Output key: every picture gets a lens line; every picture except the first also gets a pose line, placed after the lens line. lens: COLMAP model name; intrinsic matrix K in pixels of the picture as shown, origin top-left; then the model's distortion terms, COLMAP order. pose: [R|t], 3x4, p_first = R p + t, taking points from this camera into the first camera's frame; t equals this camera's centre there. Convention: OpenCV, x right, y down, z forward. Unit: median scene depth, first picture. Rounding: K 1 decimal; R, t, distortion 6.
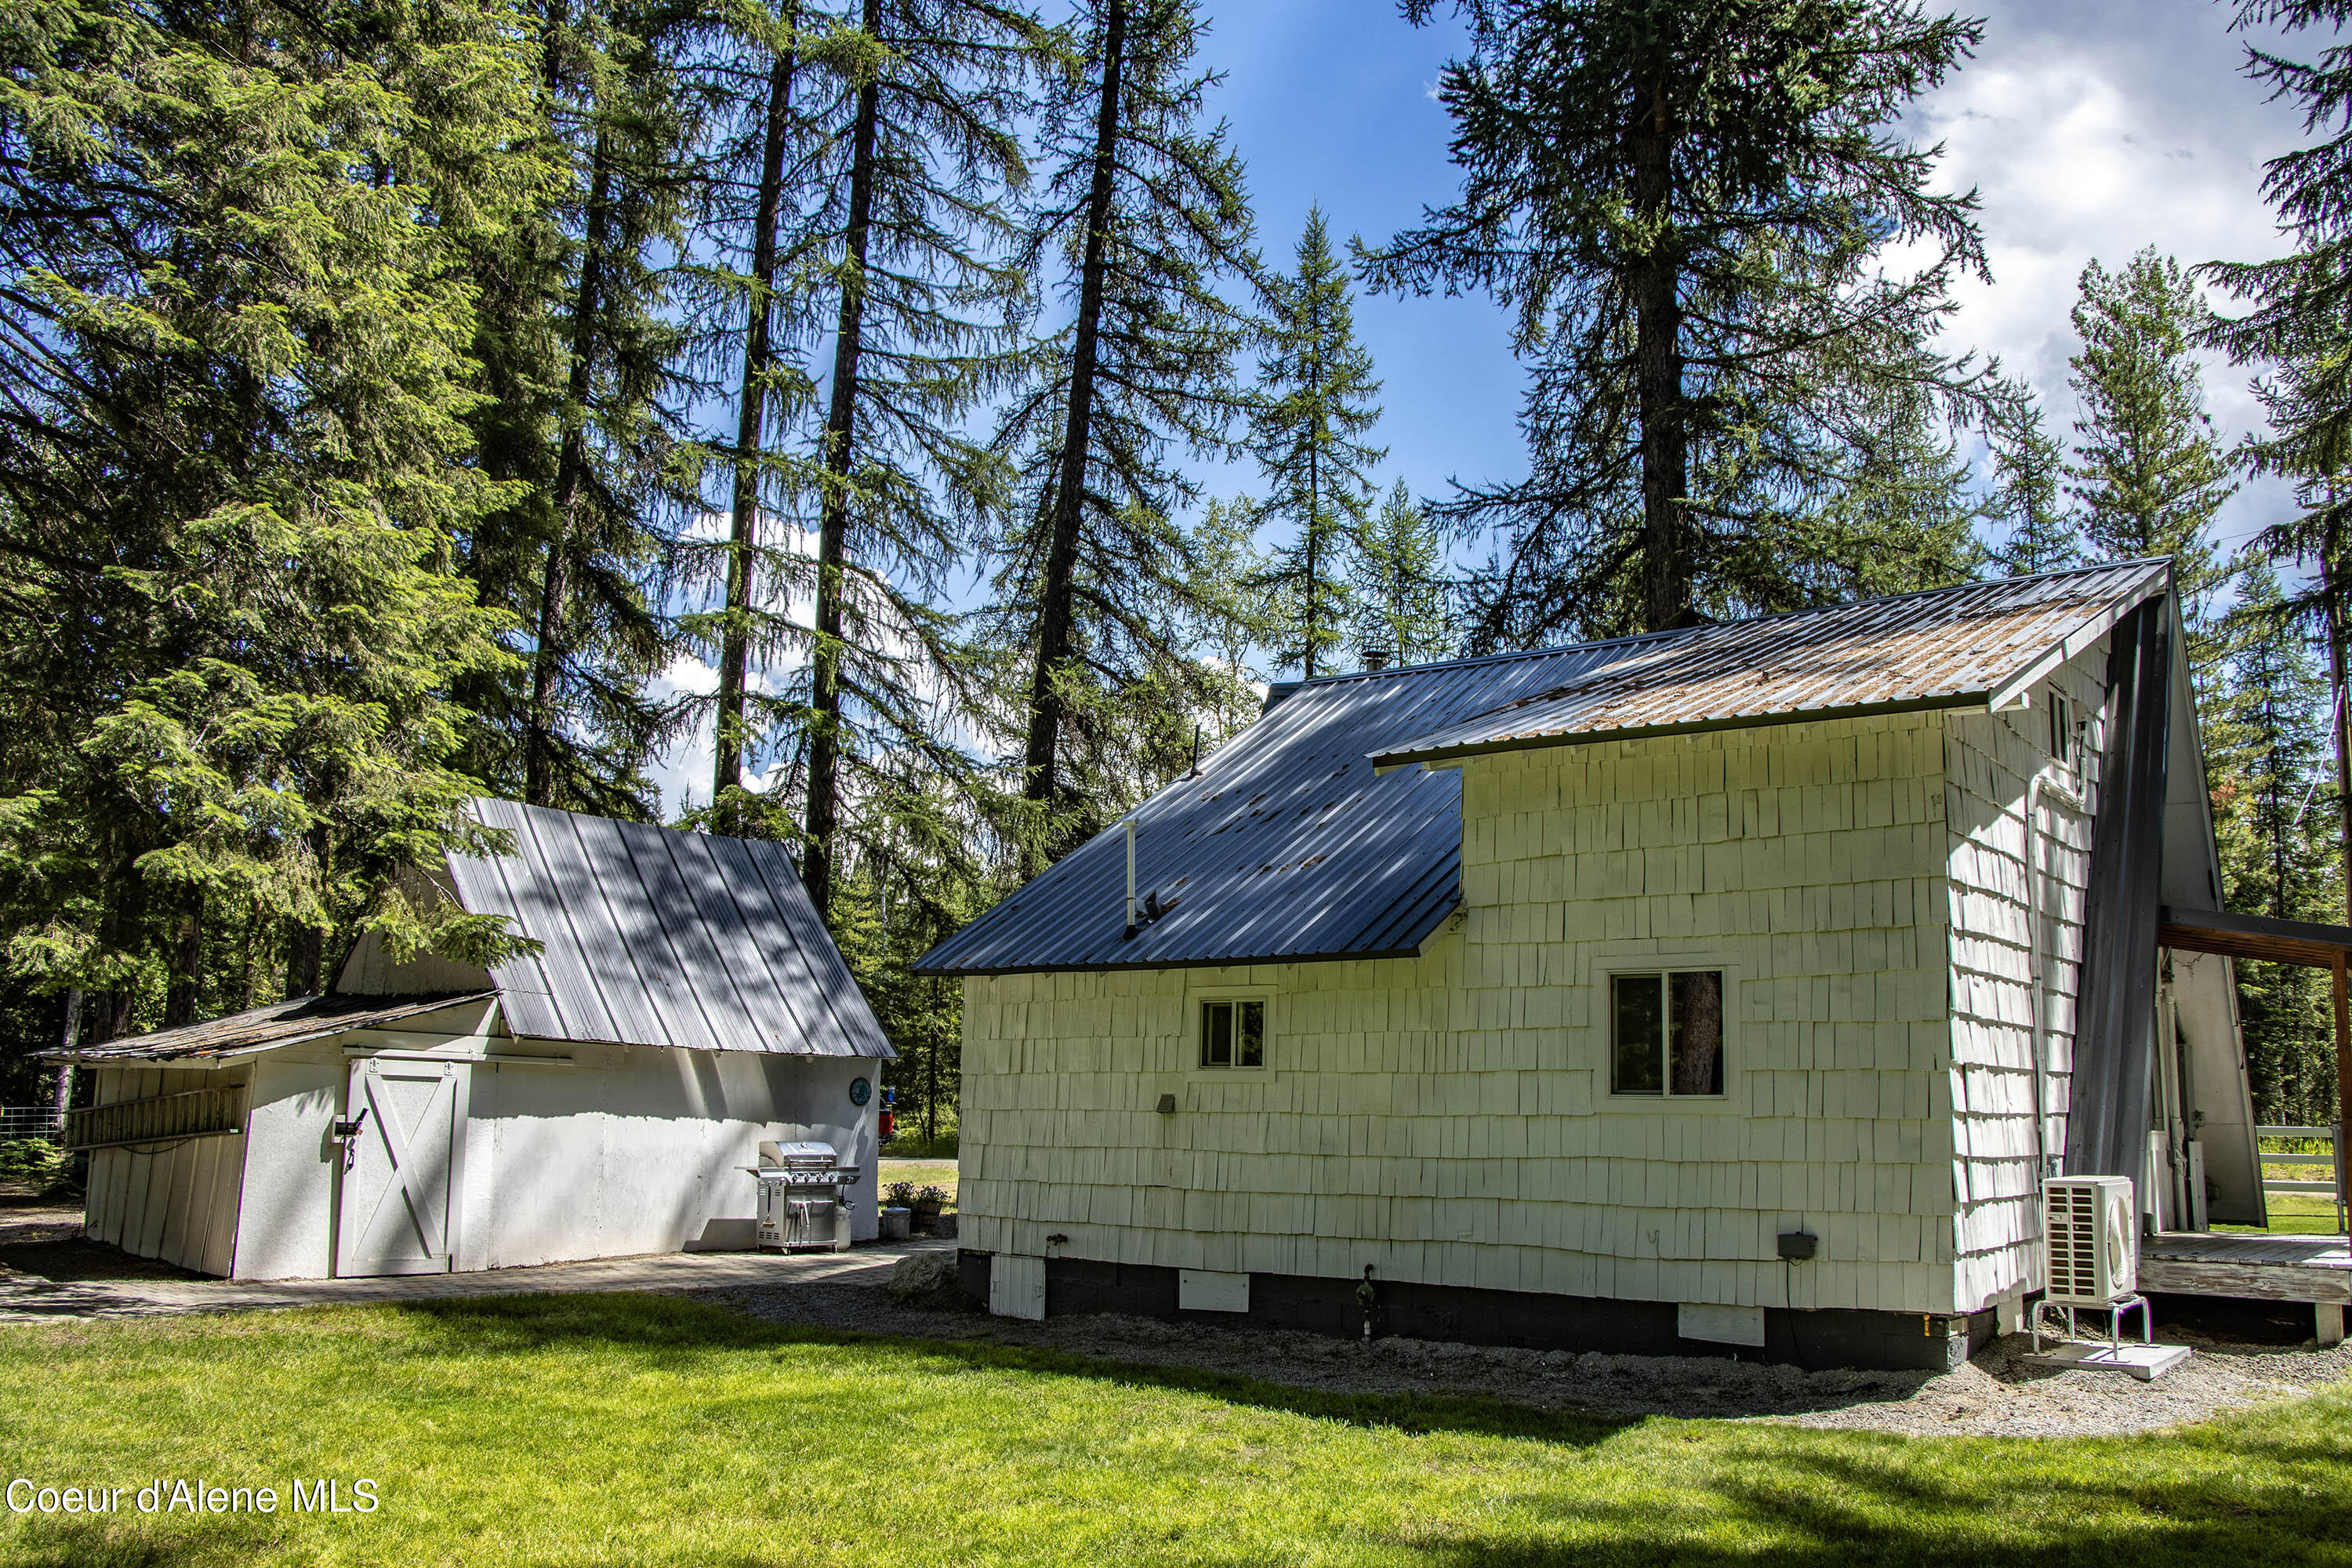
lens RADIAL K [[1905.0, 0, 1176.0], [0, 1905.0, 784.0], [0, 0, 1]] dist [-0.190920, 0.163272]
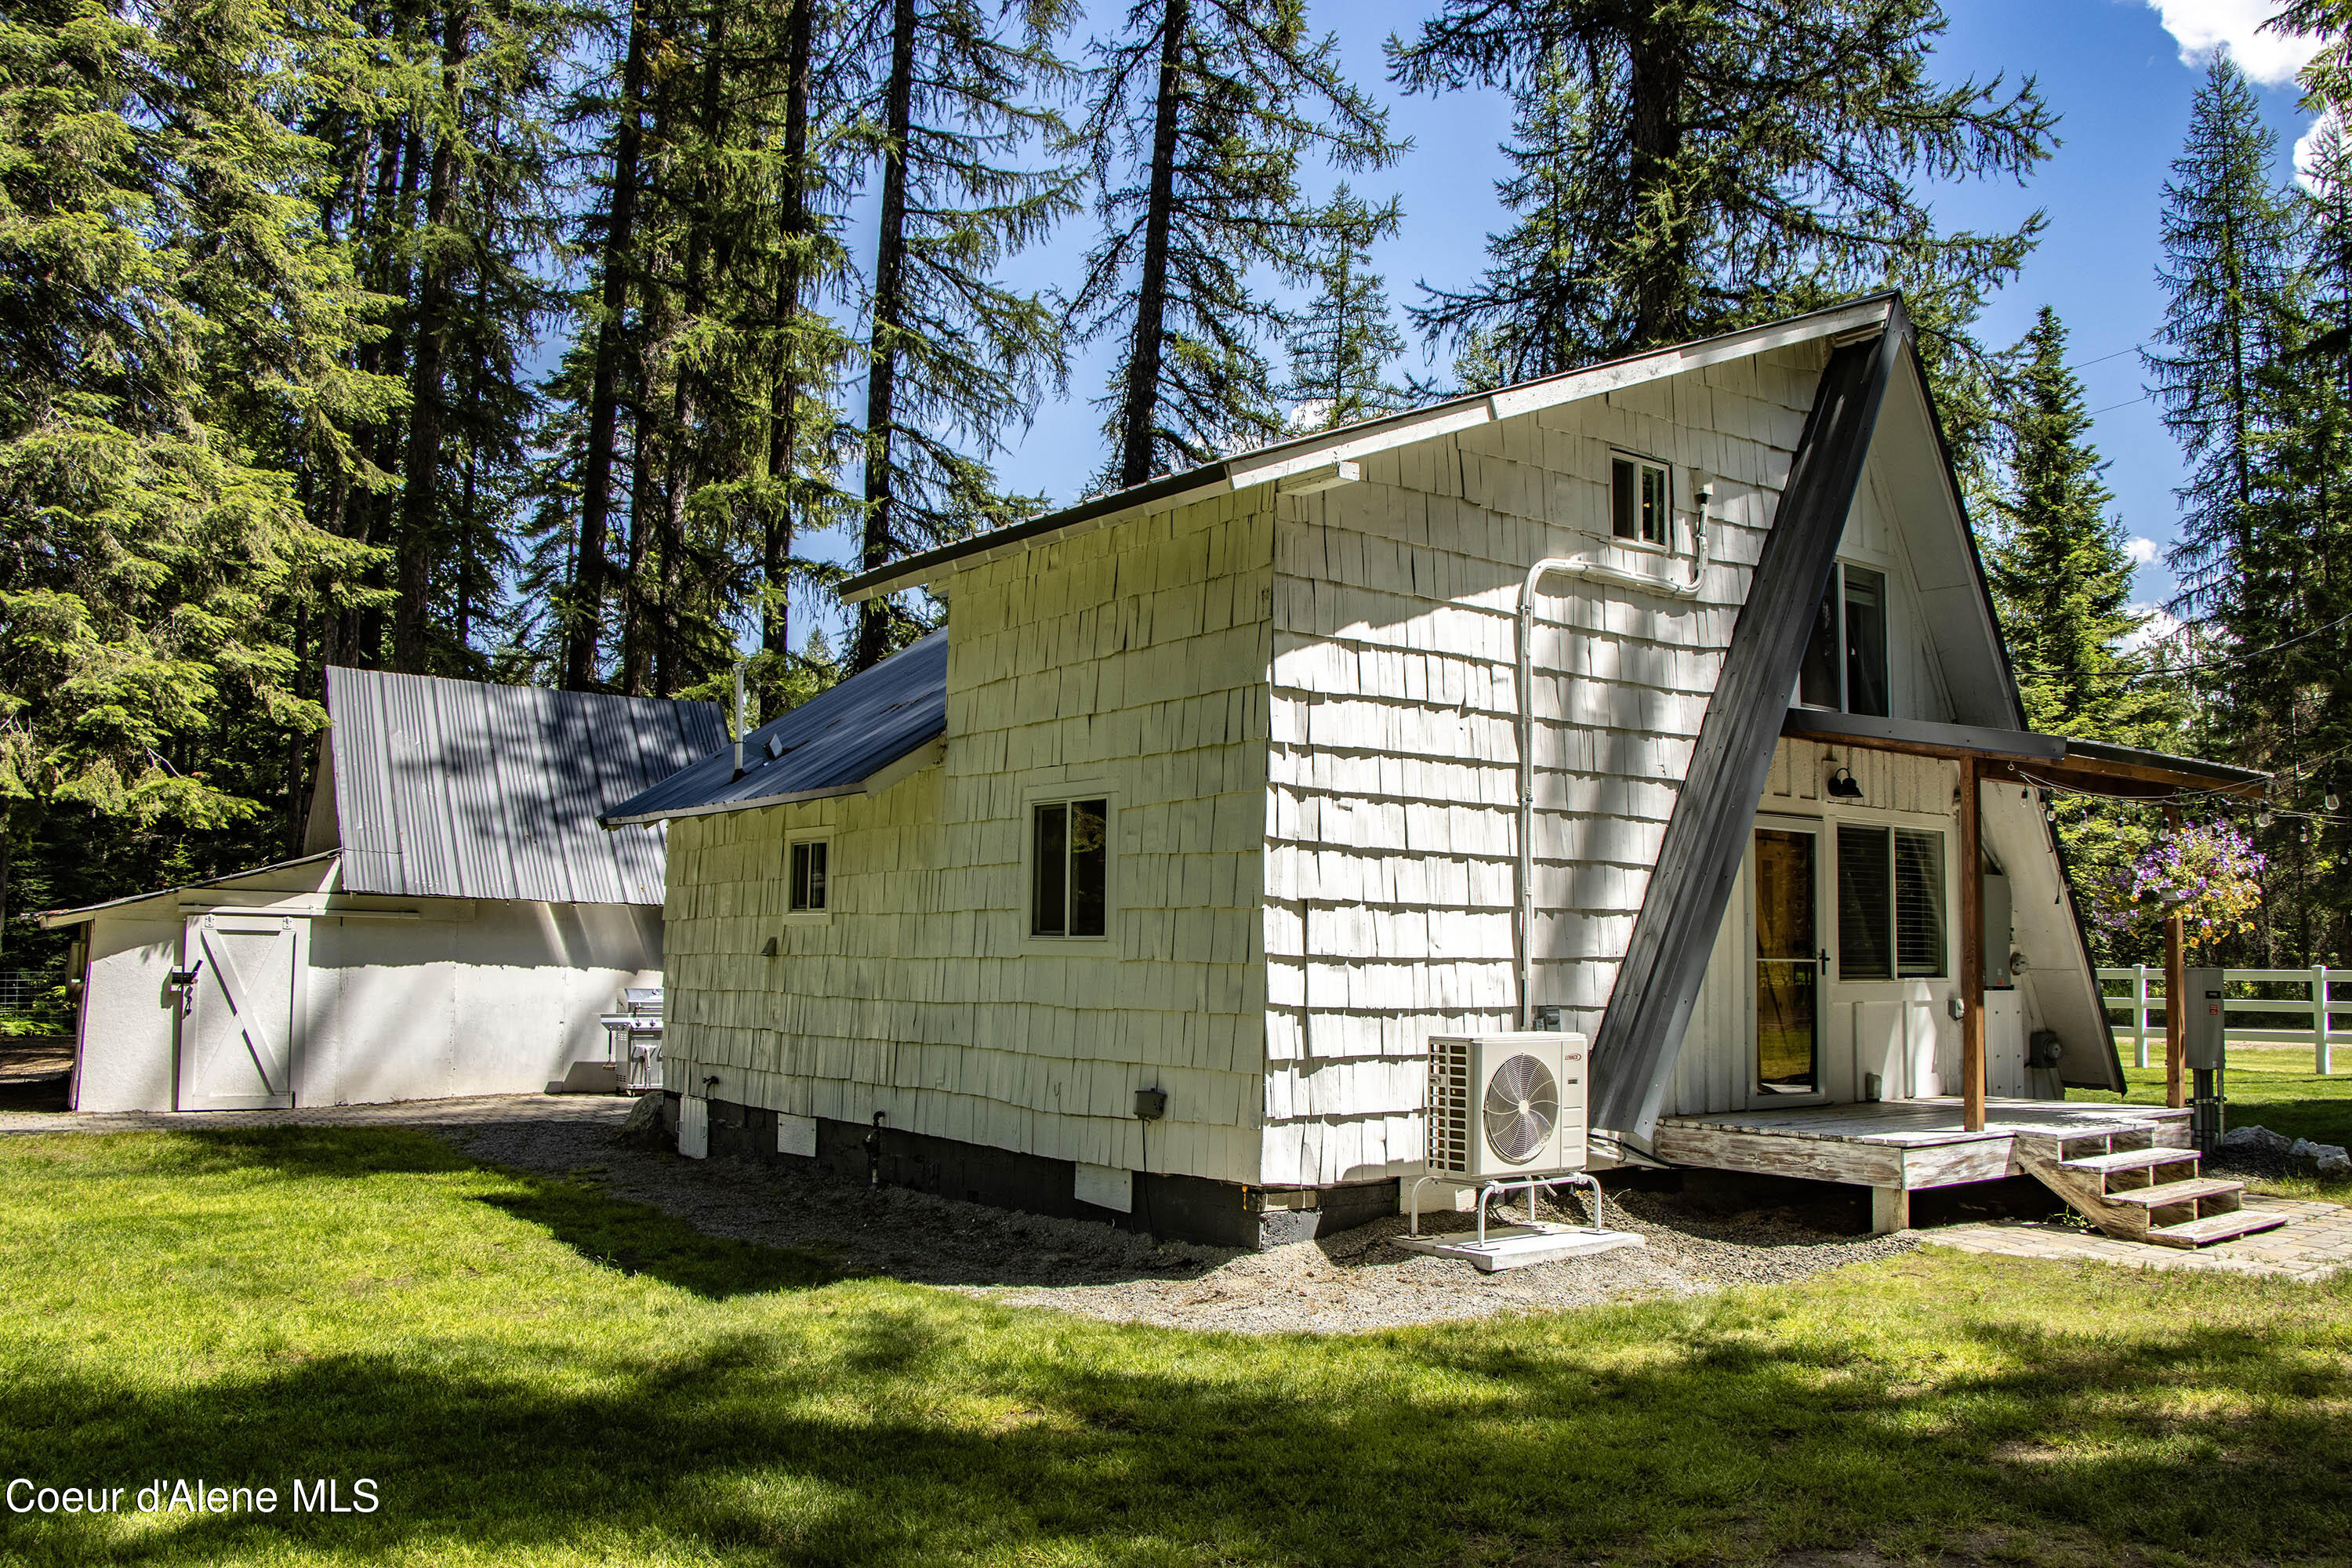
lens RADIAL K [[1905.0, 0, 1176.0], [0, 1905.0, 784.0], [0, 0, 1]] dist [-0.190920, 0.163272]
pose [[0.965181, -0.030586, -0.259787, 0.350557], [0.050268, 0.996318, 0.069456, 0.019288], [0.256706, -0.080097, 0.963165, 0.079354]]
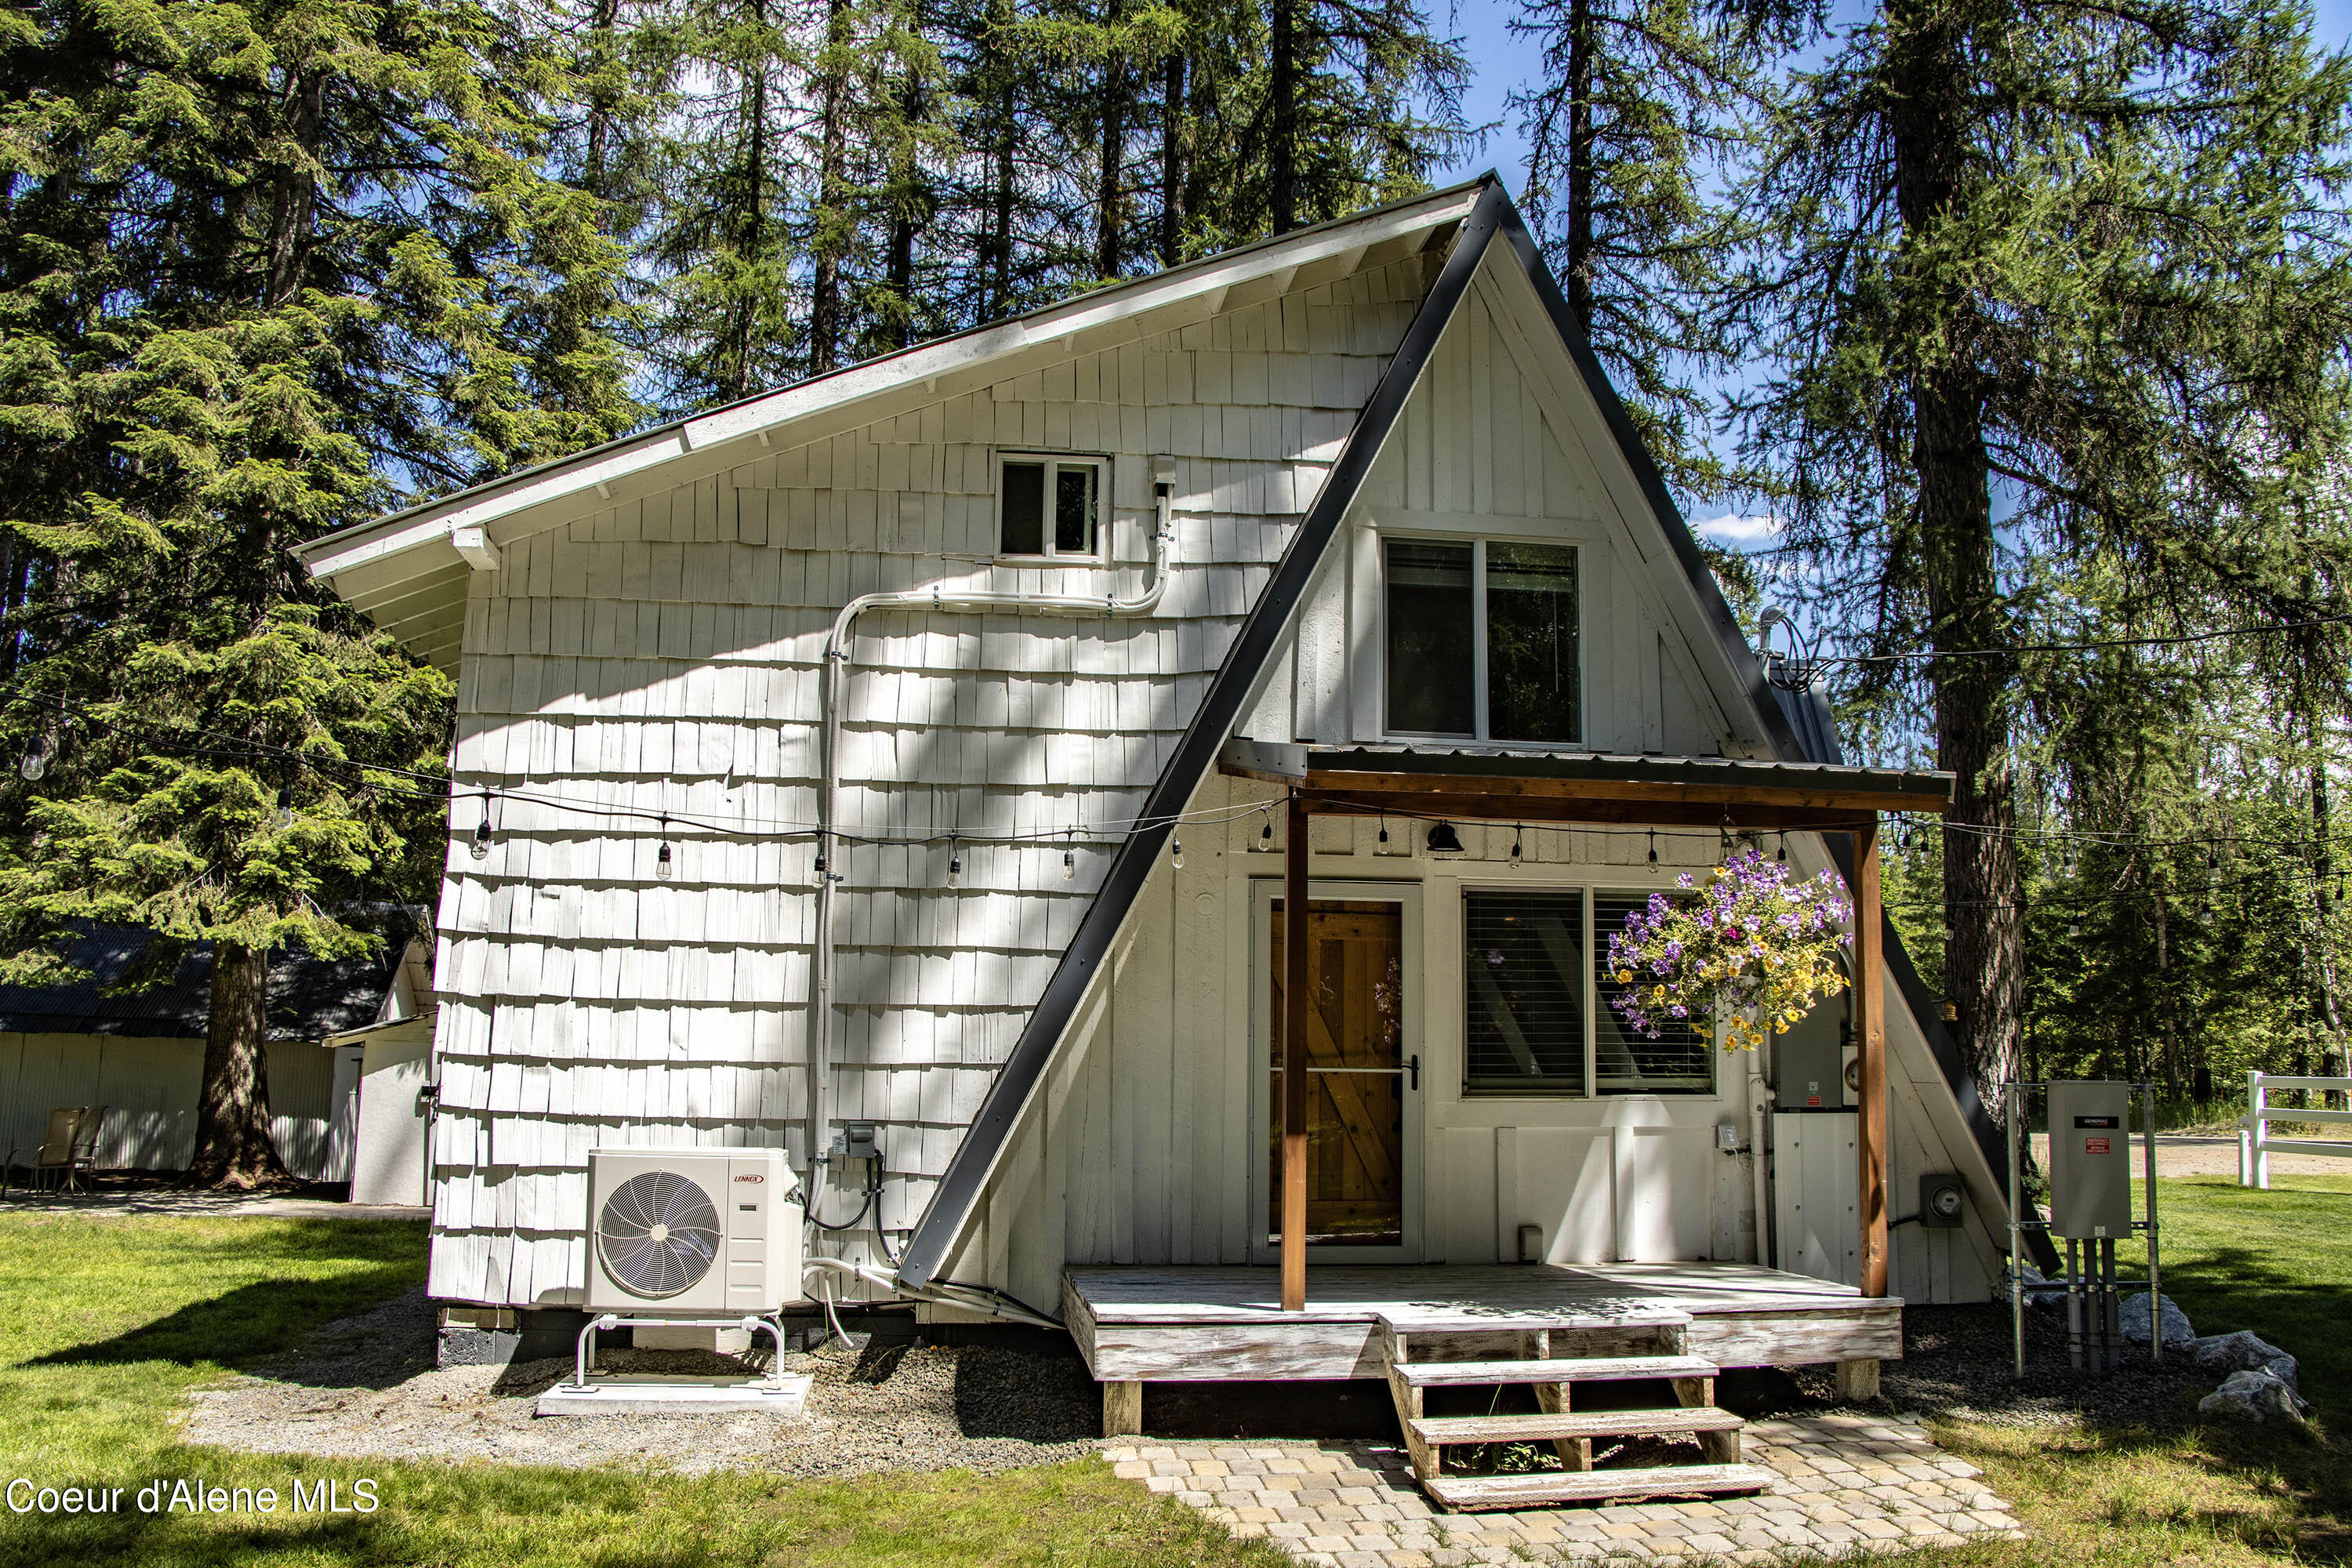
lens RADIAL K [[1908.2, 0, 1176.0], [0, 1908.2, 784.0], [0, 0, 1]] dist [-0.163498, 0.074071]
pose [[0.707671, -0.117713, -0.696668, 0.709103], [0.125522, 0.991285, -0.039990, 0.075491], [0.695303, -0.059147, 0.716278, 0.366325]]
